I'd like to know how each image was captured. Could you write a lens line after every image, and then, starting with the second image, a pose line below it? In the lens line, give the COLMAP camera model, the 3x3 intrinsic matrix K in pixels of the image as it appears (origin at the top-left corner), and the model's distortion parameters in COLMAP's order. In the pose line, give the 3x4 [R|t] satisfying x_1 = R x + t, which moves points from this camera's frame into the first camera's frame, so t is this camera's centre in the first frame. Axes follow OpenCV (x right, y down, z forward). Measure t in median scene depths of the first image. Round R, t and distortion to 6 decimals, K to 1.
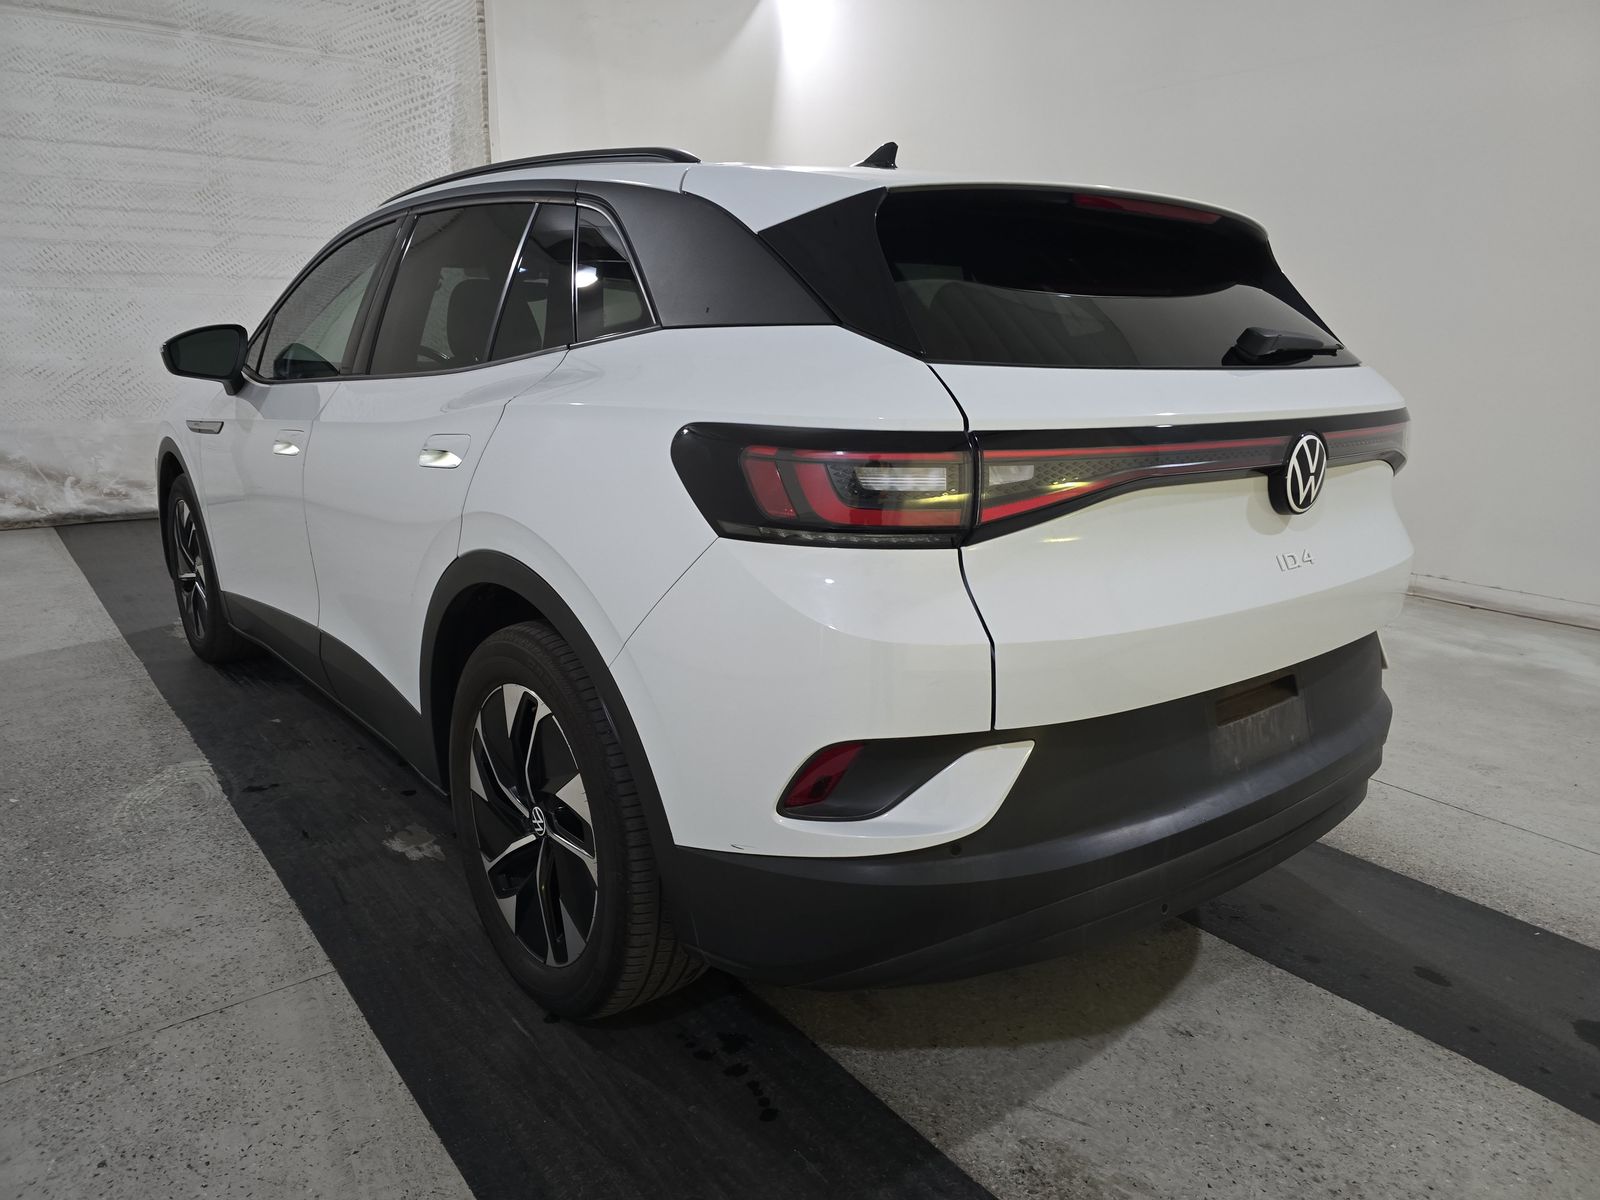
lens RADIAL K [[1059.0, 0, 789.9], [0, 1059.0, 607.3], [0, 0, 1]] dist [0.035307, -0.027520]
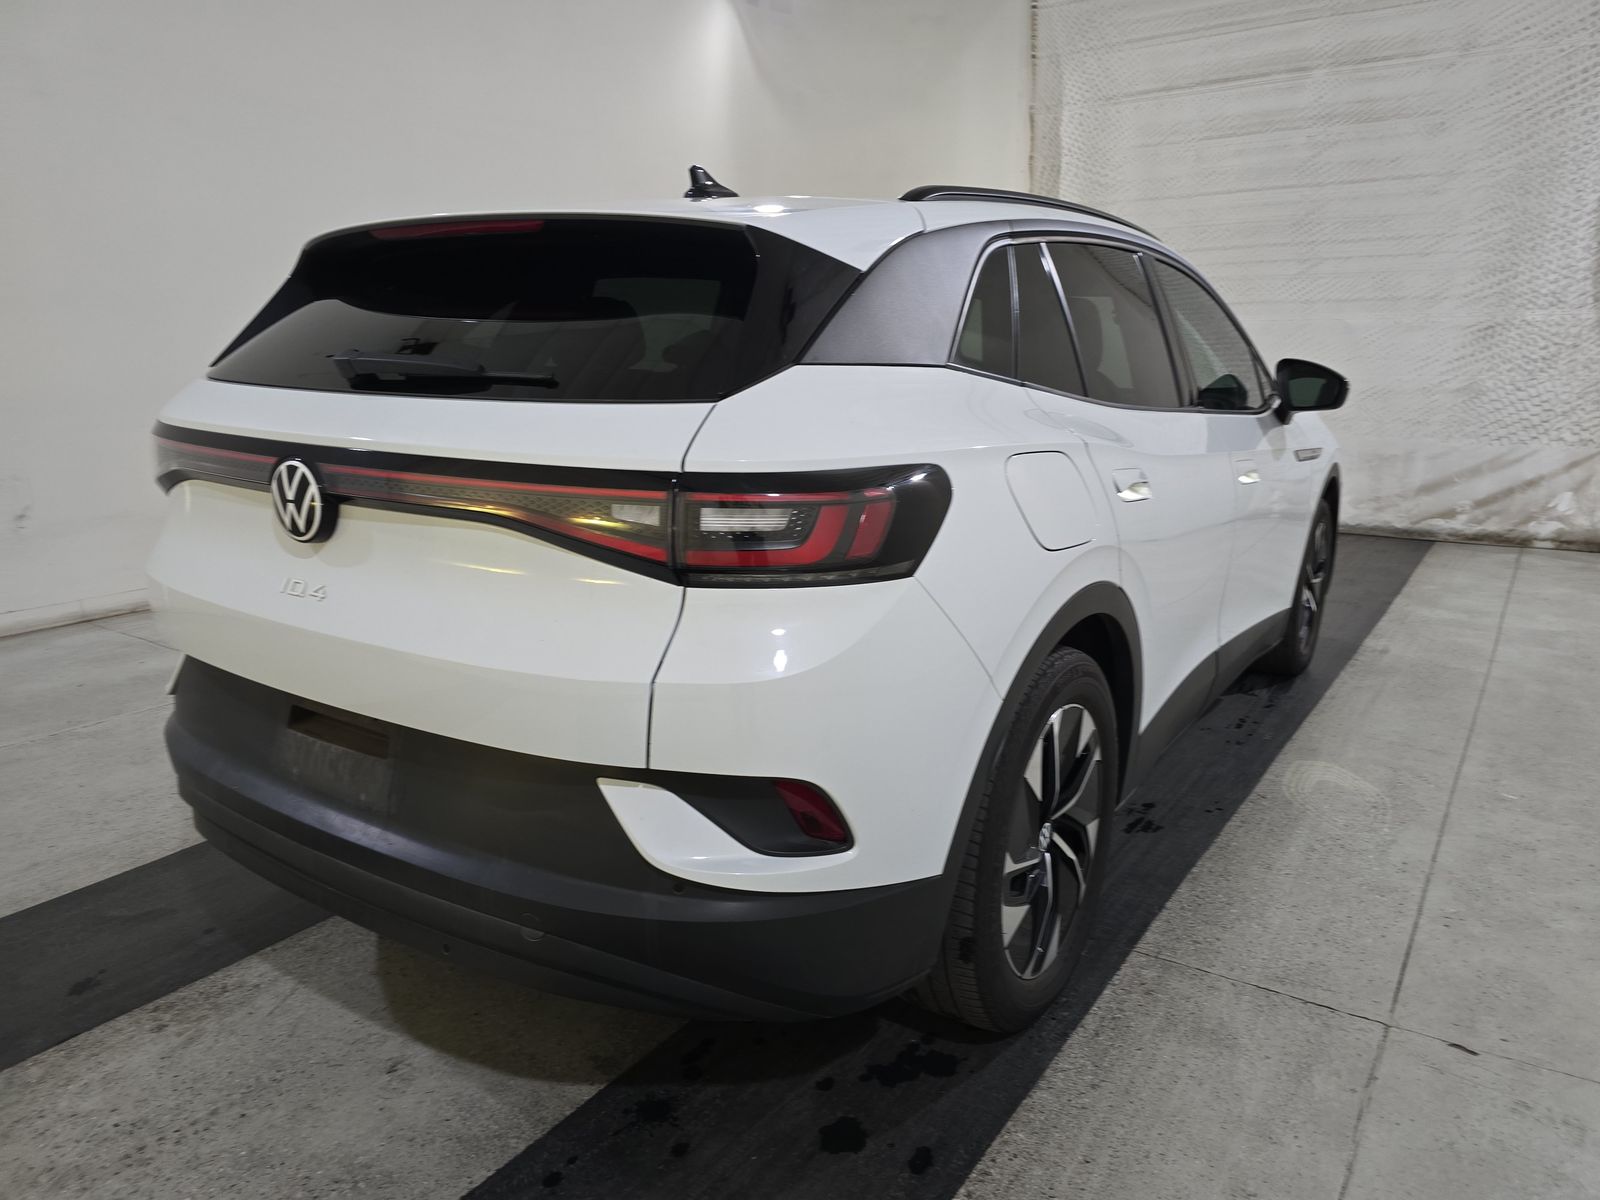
lens RADIAL K [[1059.0, 0, 806.3], [0, 1059.0, 604.3], [0, 0, 1]] dist [0.035307, -0.027520]
pose [[0.307787, 0.216641, -0.926463, 0.370794], [-0.237597, 0.960384, 0.145639, -0.068846], [0.921311, 0.175299, 0.347067, 0.266562]]
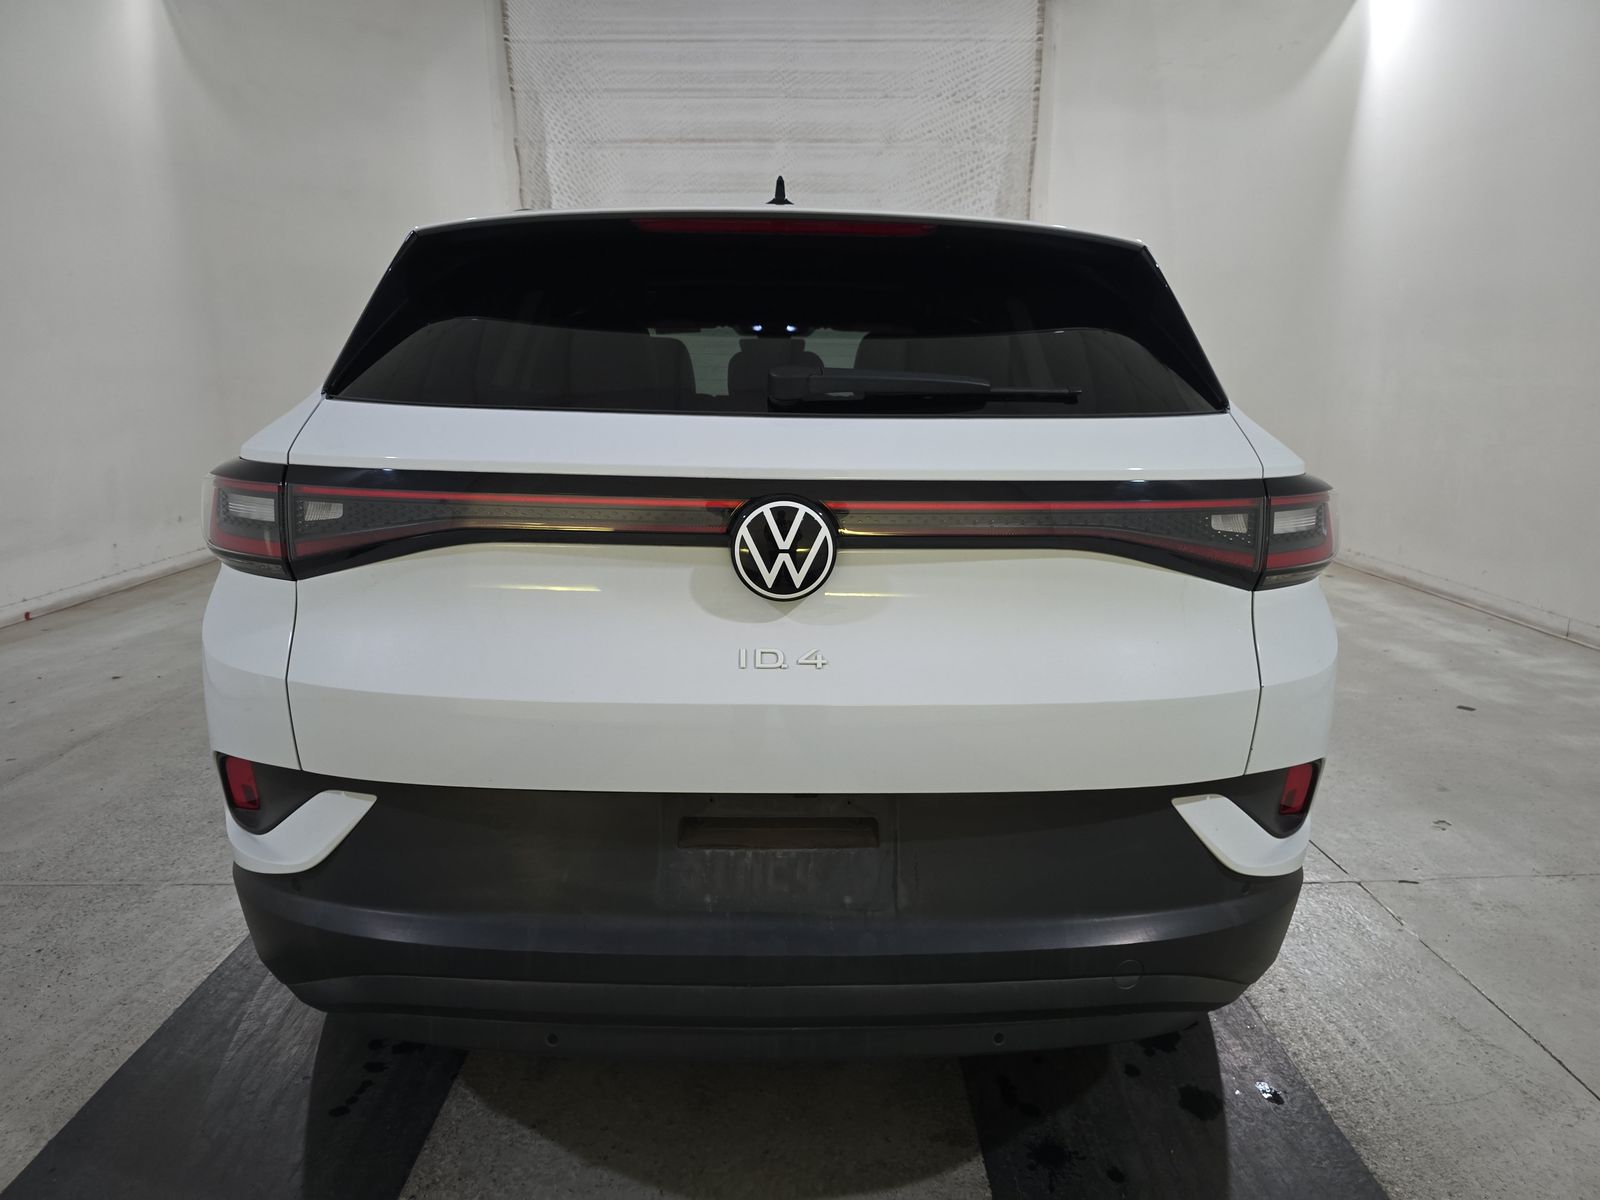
lens RADIAL K [[1059.0, 0, 795.8], [0, 1059.0, 607.4], [0, 0, 1]] dist [0.035307, -0.027520]
pose [[0.794770, 0.118200, -0.595289, 0.229321], [-0.149086, 0.988820, -0.002705, -0.019995], [0.588315, 0.090900, 0.803507, 0.094422]]
